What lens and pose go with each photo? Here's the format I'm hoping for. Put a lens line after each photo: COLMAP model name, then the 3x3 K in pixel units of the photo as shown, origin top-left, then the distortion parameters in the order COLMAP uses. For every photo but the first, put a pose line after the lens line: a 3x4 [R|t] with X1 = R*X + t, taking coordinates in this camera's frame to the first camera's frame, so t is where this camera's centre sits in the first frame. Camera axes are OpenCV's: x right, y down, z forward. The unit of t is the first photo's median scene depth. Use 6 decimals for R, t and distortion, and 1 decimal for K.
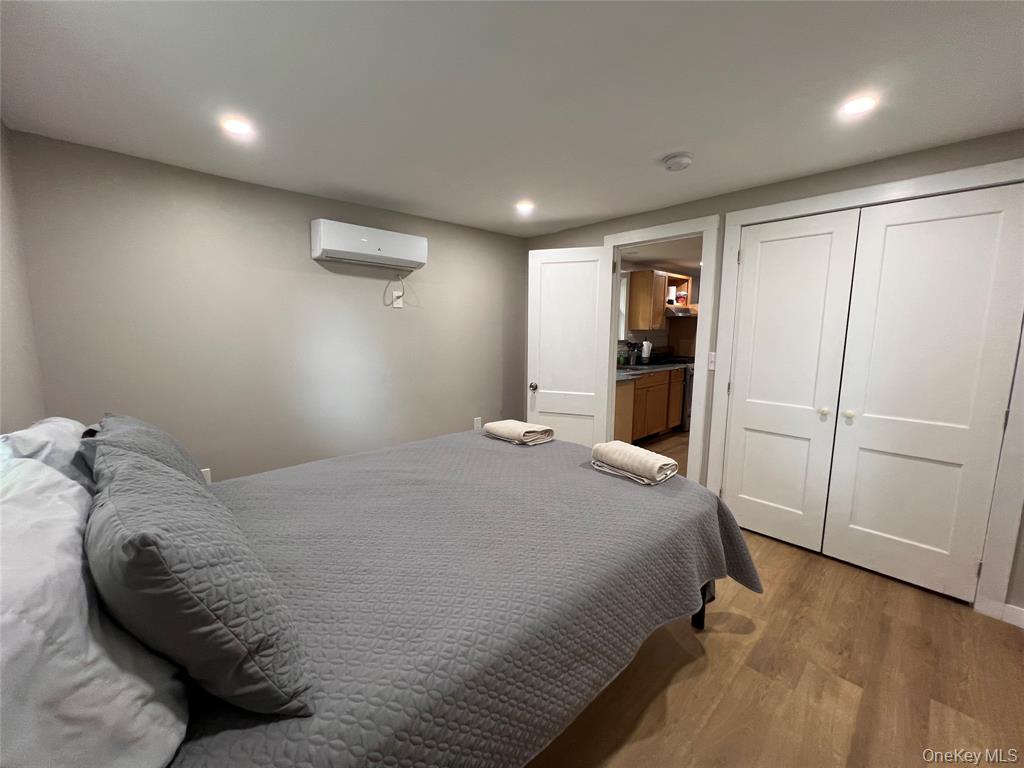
lens RADIAL K [[411.3, 0, 512.0], [0, 411.3, 384.0], [0, 0, 1]] dist [-0.000071, -0.000012]
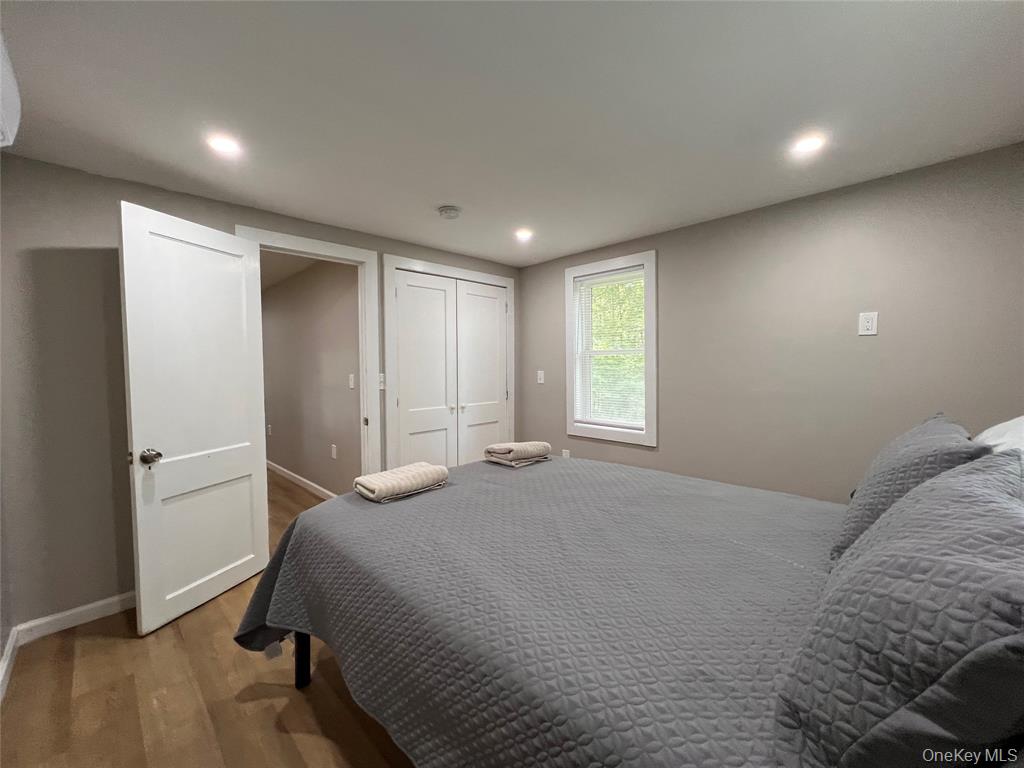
lens RADIAL K [[411.3, 0, 512.0], [0, 411.3, 384.0], [0, 0, 1]] dist [-0.000071, -0.000012]
pose [[-0.036521, -0.054626, 0.997839, -0.337319], [0.145165, 0.987624, 0.059379, -0.034029], [-0.988733, 0.147020, -0.028140, 0.366331]]
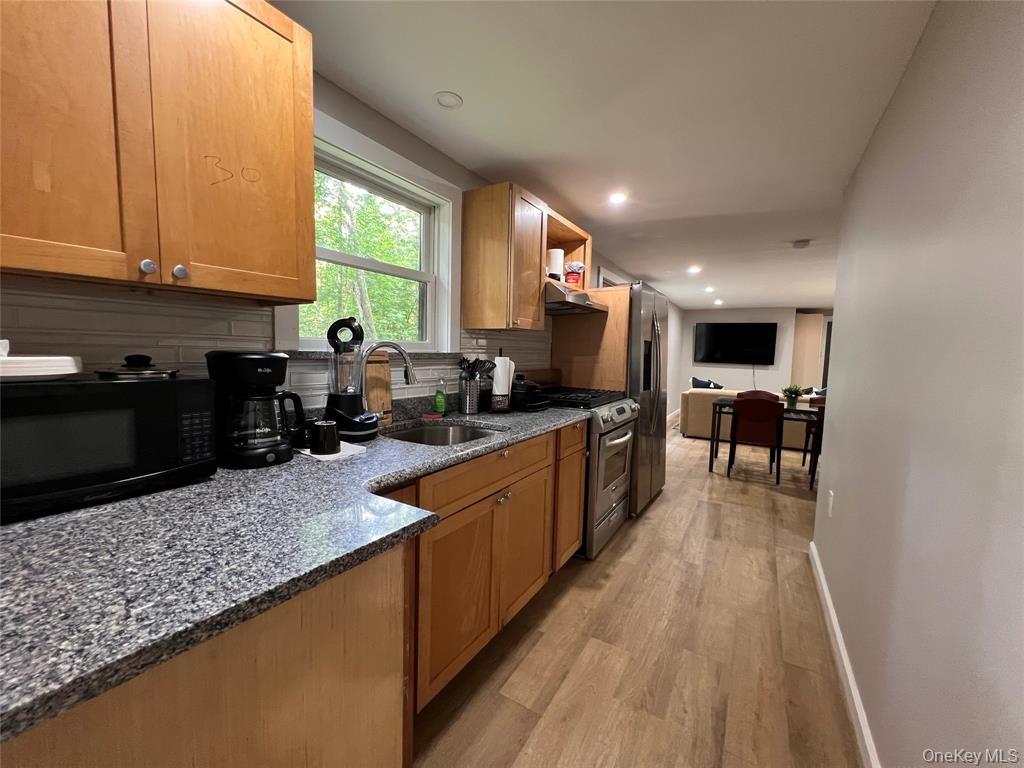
lens RADIAL K [[411.3, 0, 512.0], [0, 411.3, 384.0], [0, 0, 1]] dist [-0.000071, -0.000012]
pose [[0.964823, -0.000911, 0.262898, 0.229892], [0.014711, 0.998614, -0.050528, -0.055500], [-0.262488, 0.052619, 0.963500, 0.604724]]
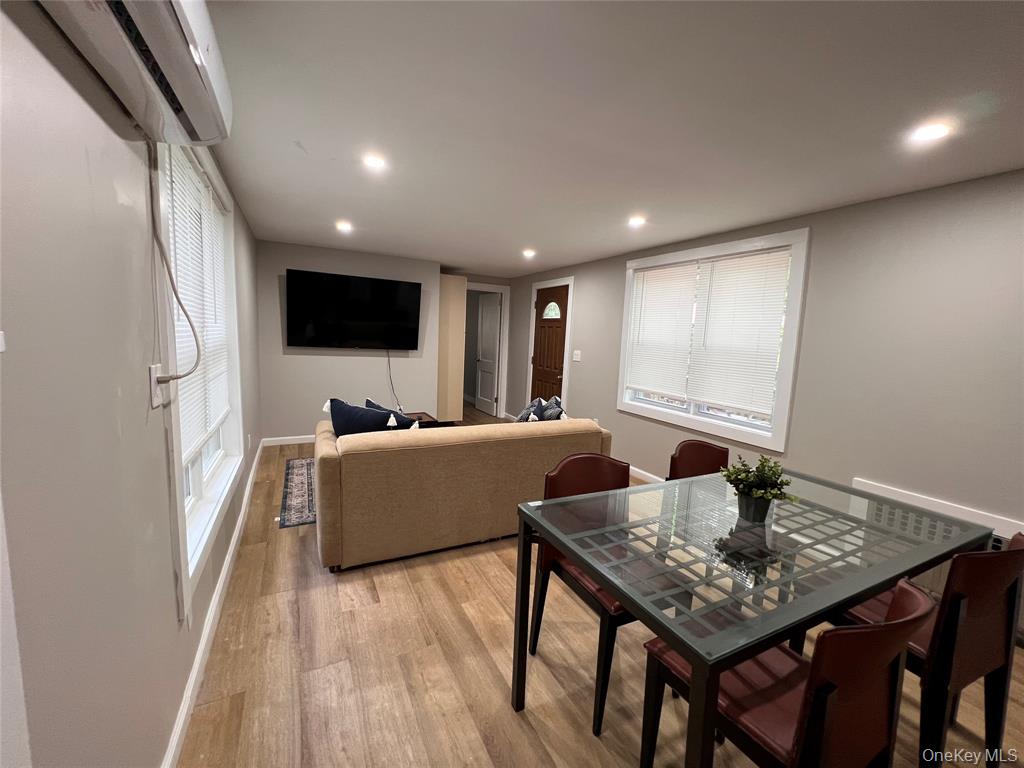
lens RADIAL K [[411.3, 0, 512.0], [0, 411.3, 384.0], [0, 0, 1]] dist [-0.000071, -0.000012]
pose [[0.277697, -0.103724, 0.955053, 0.668257], [0.088279, 0.992703, 0.082145, -0.161754], [-0.956604, 0.061500, 0.284827, 1.284939]]
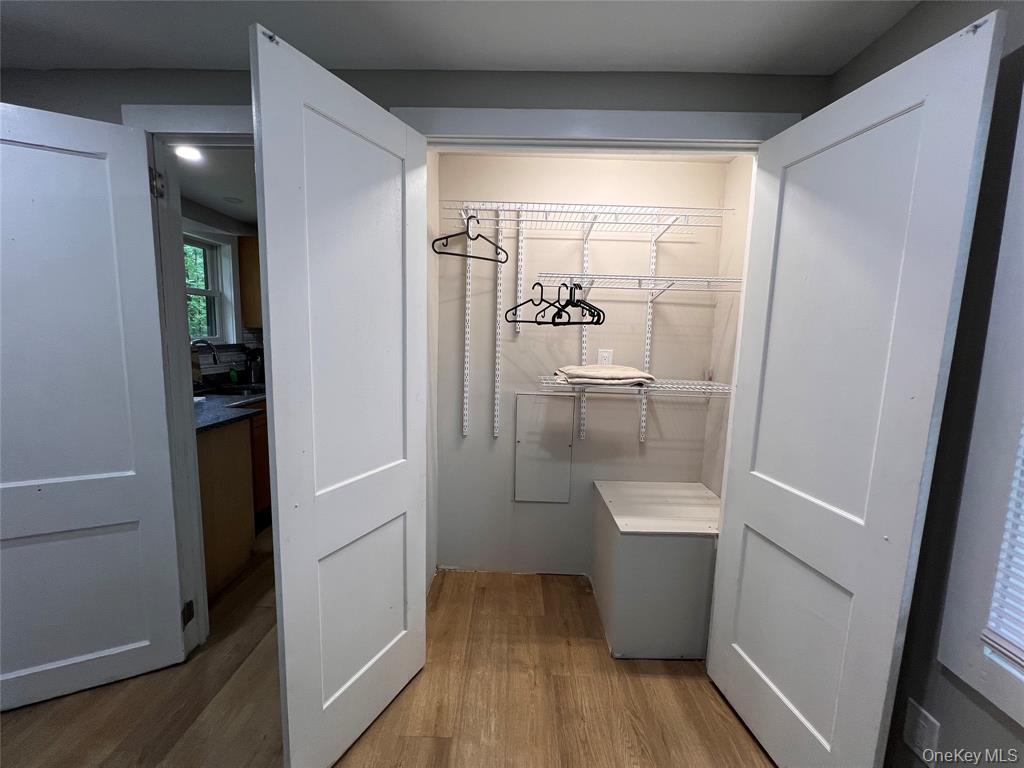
lens RADIAL K [[412.6, 0, 512.0], [0, 412.6, 384.0], [0, 0, 1]] dist [-0.000702, 0.000017]
pose [[0.696415, -0.073303, 0.713886, 0.114458], [0.074088, 0.996798, 0.030078, -0.034095], [-0.713805, 0.031944, 0.699616, 0.266568]]
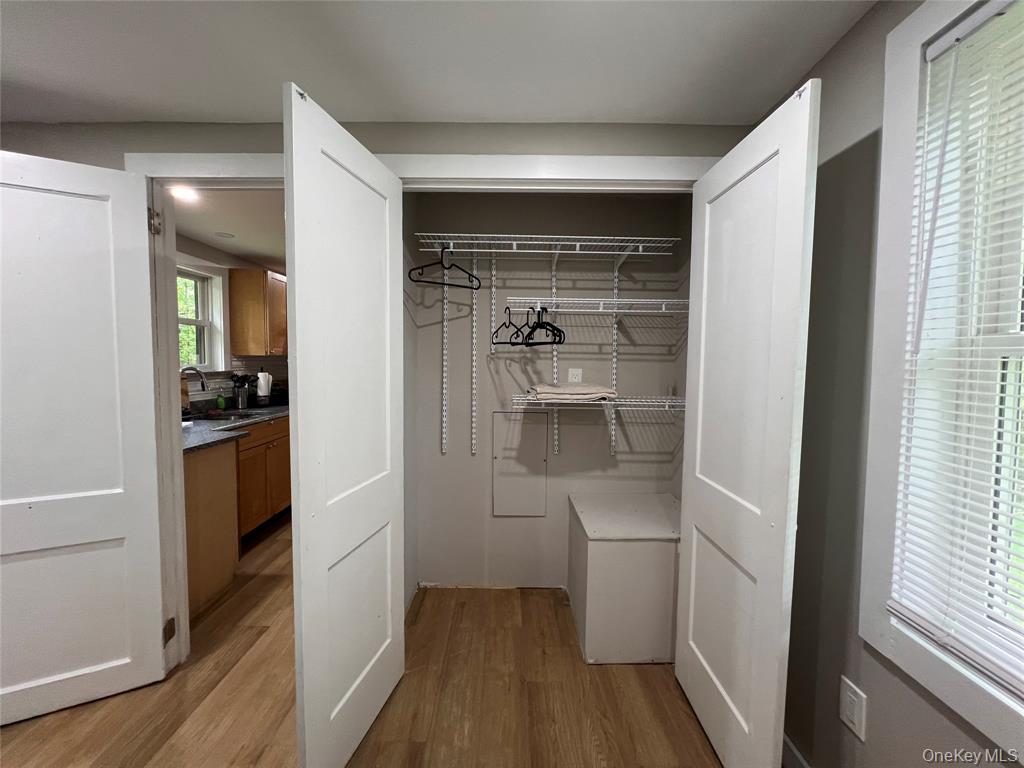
lens RADIAL K [[411.3, 0, 512.0], [0, 411.3, 384.0], [0, 0, 1]] dist [-0.000071, -0.000012]
pose [[0.680140, -0.039133, 0.732037, 0.108523], [0.092174, 0.995214, -0.032437, -0.024694], [-0.727264, 0.089536, 0.680492, 0.239114]]
